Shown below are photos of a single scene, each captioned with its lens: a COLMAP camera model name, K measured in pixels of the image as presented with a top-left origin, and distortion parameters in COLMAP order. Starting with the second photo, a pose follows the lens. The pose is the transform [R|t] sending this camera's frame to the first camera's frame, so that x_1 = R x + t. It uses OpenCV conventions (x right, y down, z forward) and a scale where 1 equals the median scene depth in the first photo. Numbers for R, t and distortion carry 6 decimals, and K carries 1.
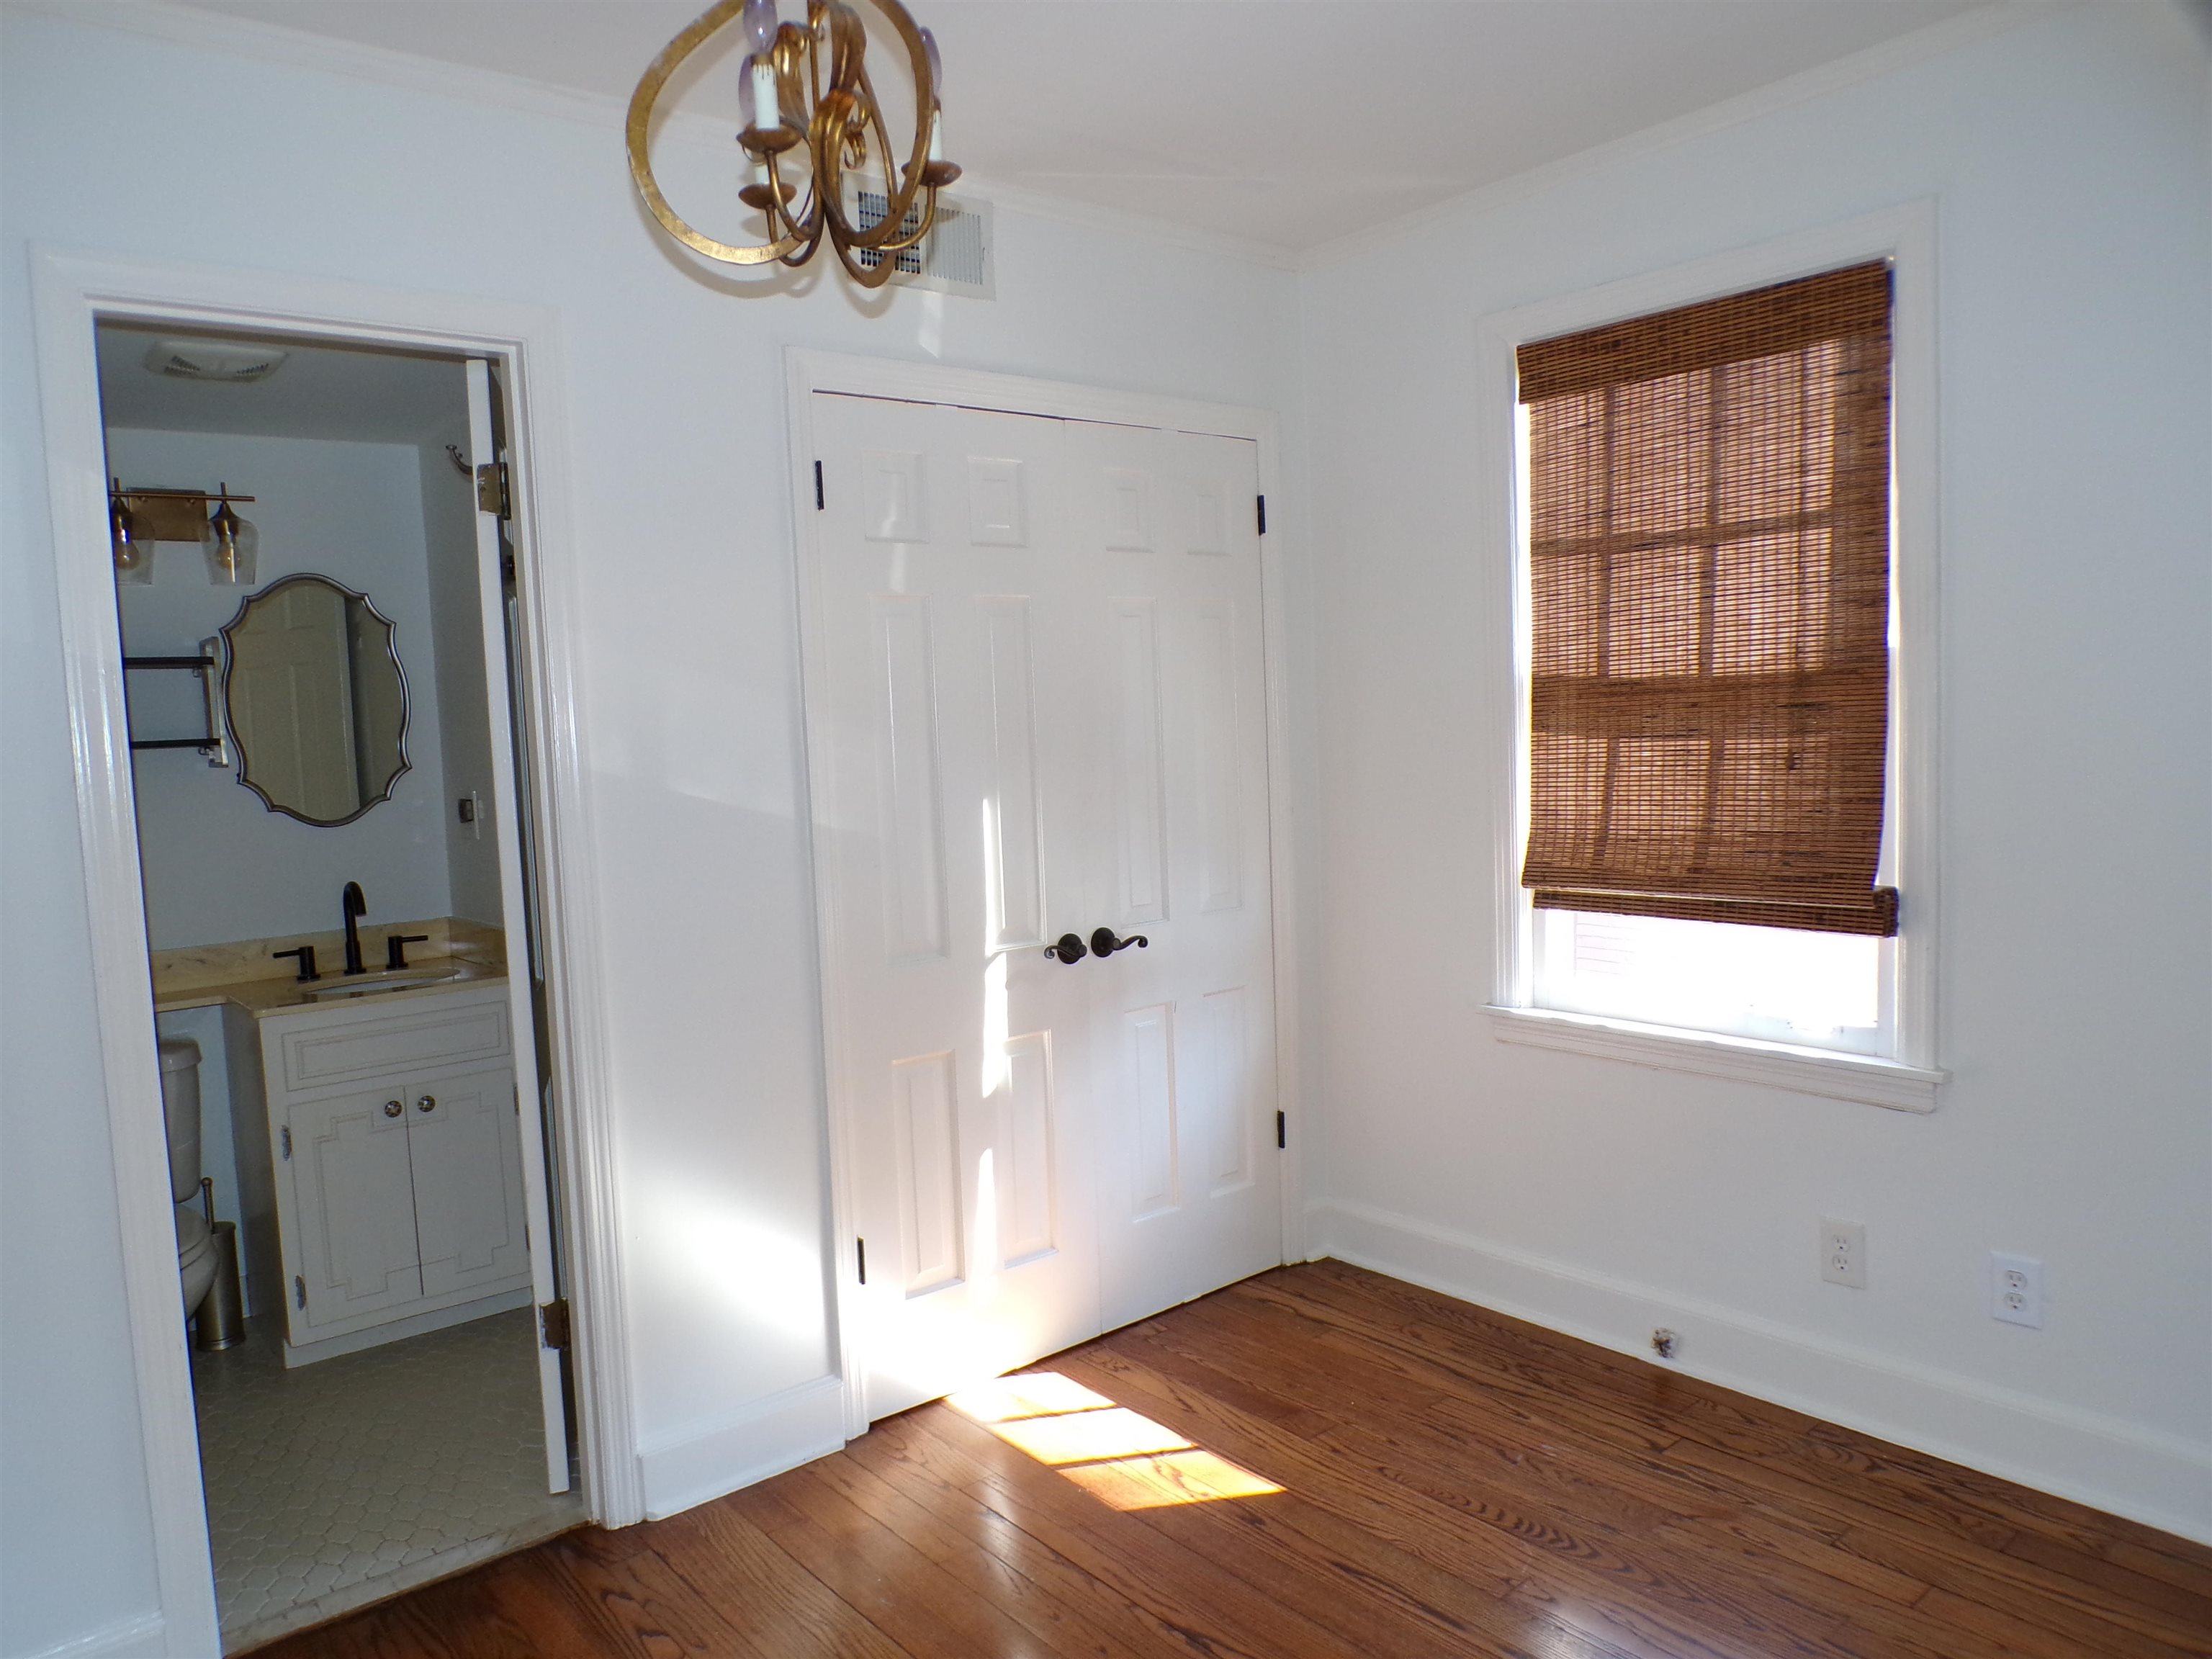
lens RADIAL K [[1510.6, 0, 1063.9], [0, 1510.6, 826.4], [0, 0, 1]] dist [-0.026226, 0.008530]
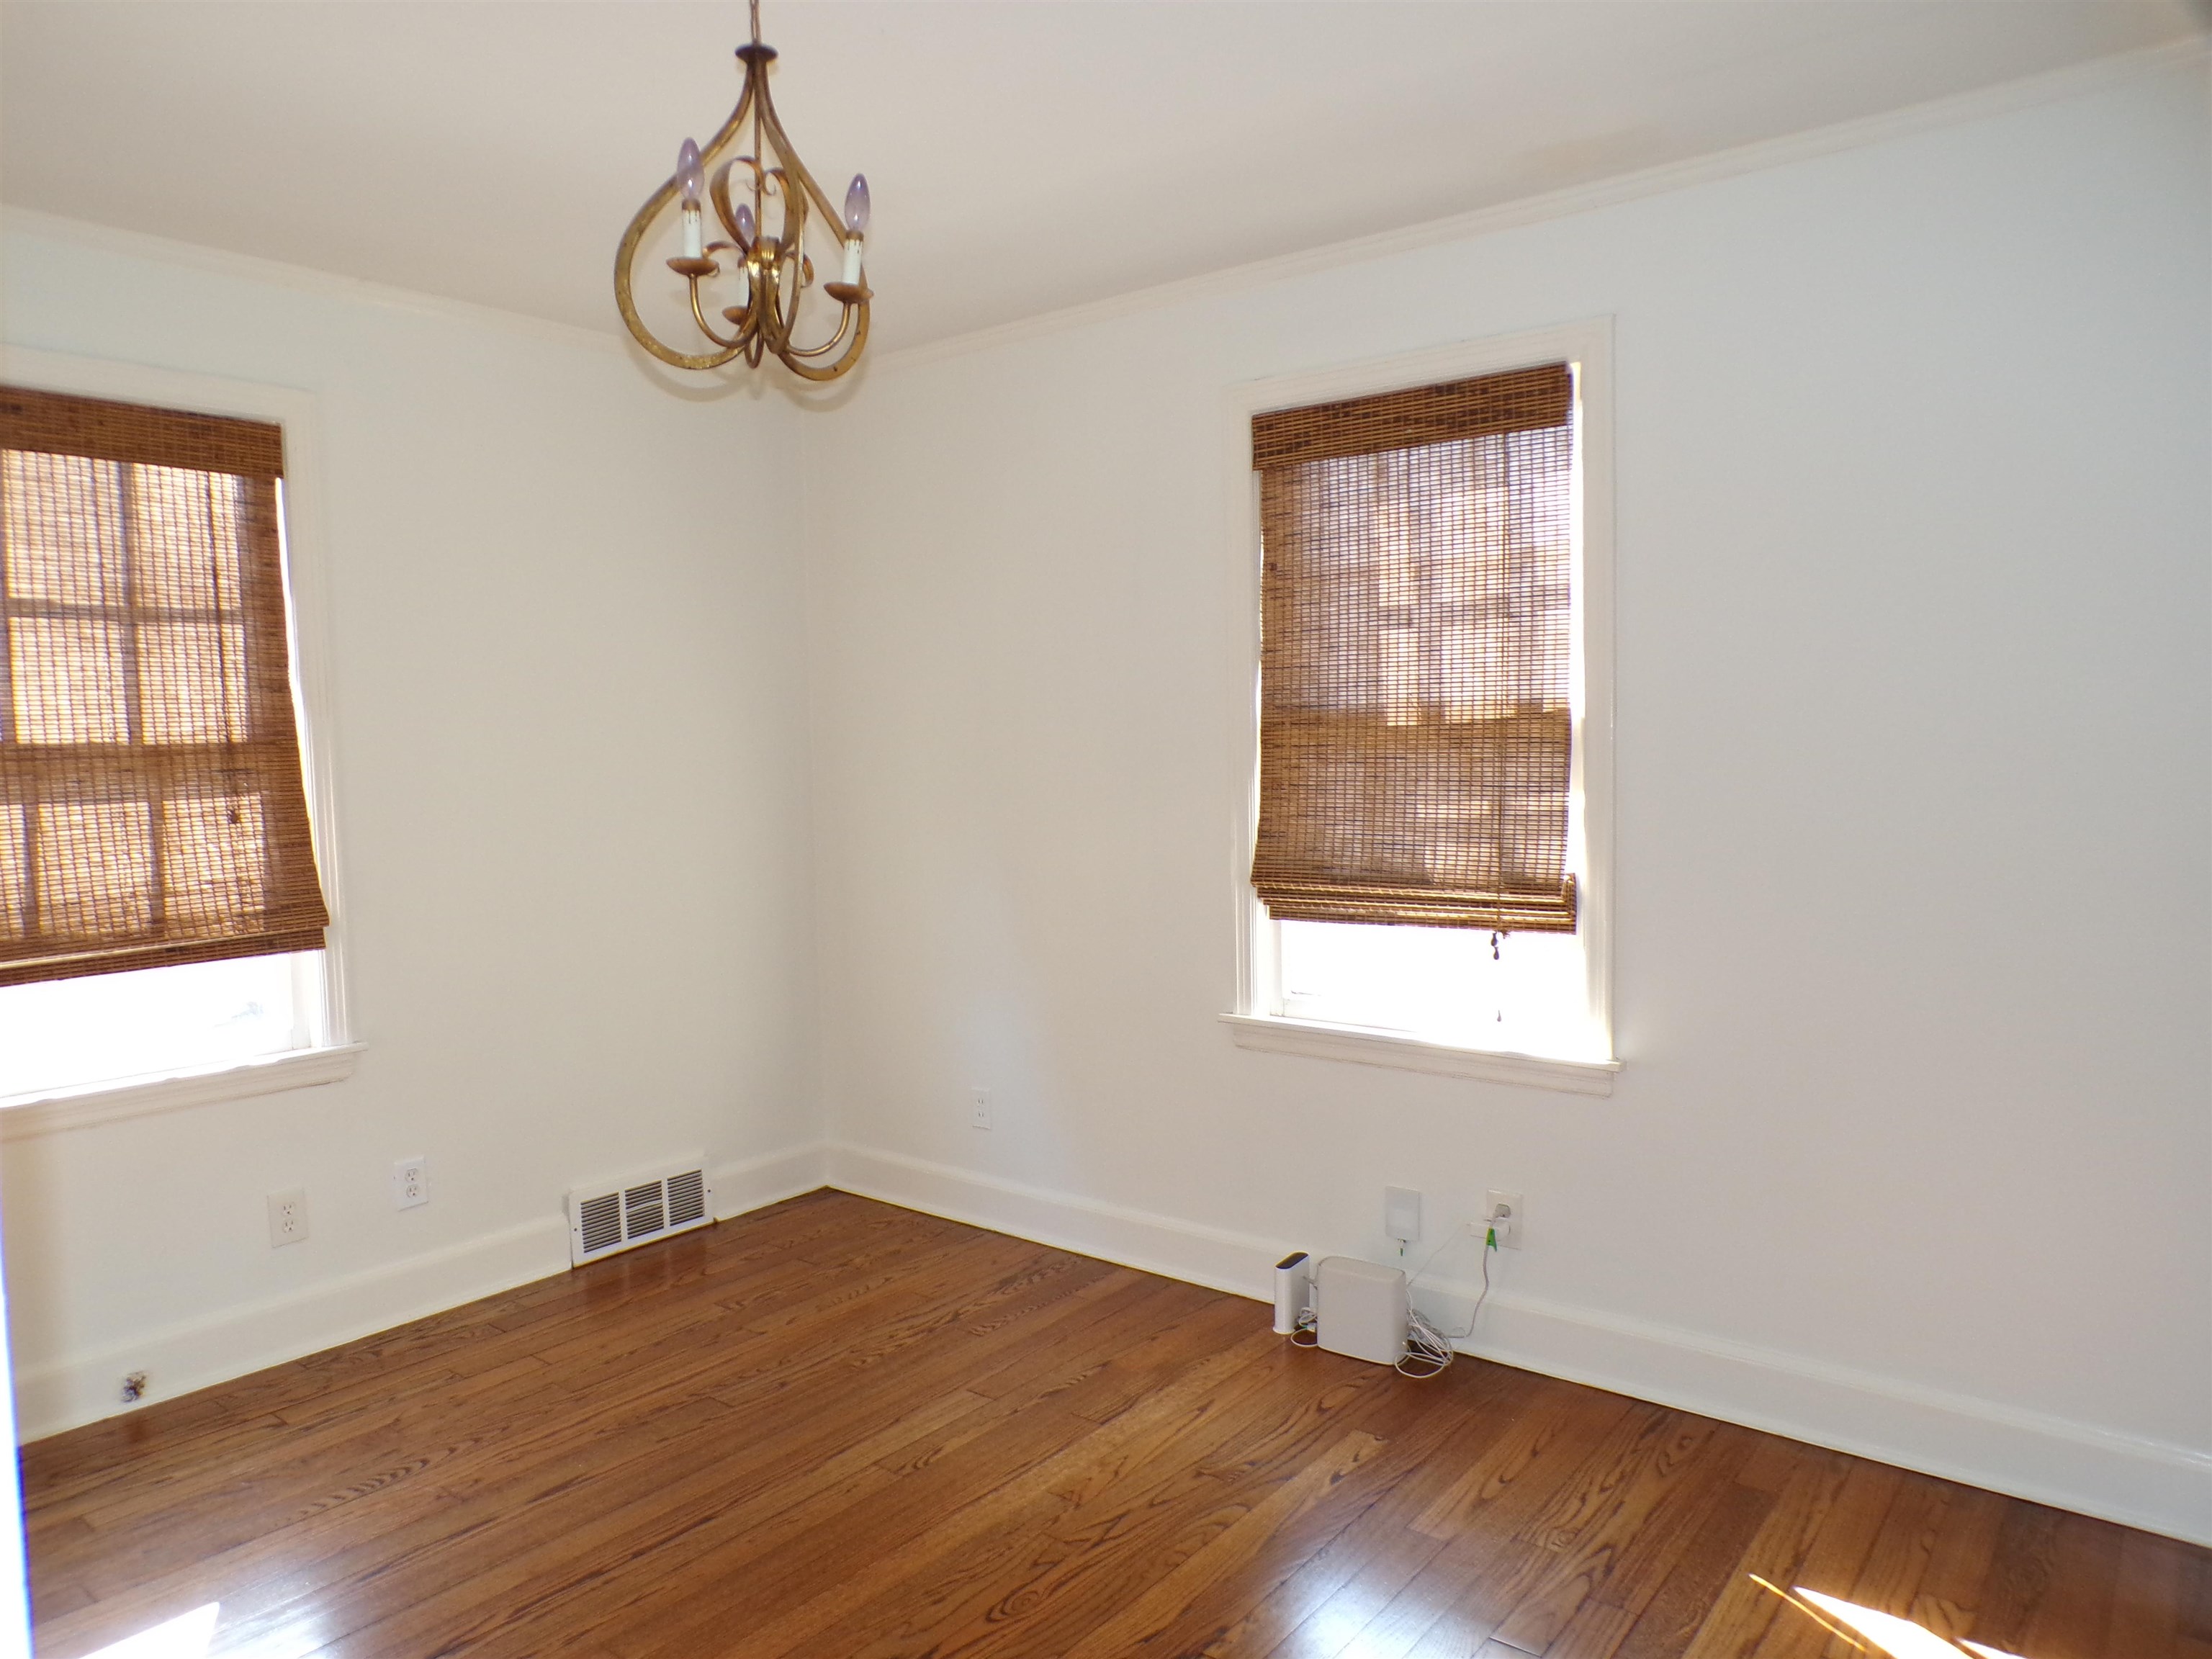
lens RADIAL K [[1510.6, 0, 1063.9], [0, 1510.6, 826.4], [0, 0, 1]] dist [-0.026226, 0.008530]
pose [[-0.201883, -0.014011, 0.979310, -0.790798], [0.100692, 0.994302, 0.034983, -0.011259], [-0.974220, 0.105671, -0.199322, 0.585616]]
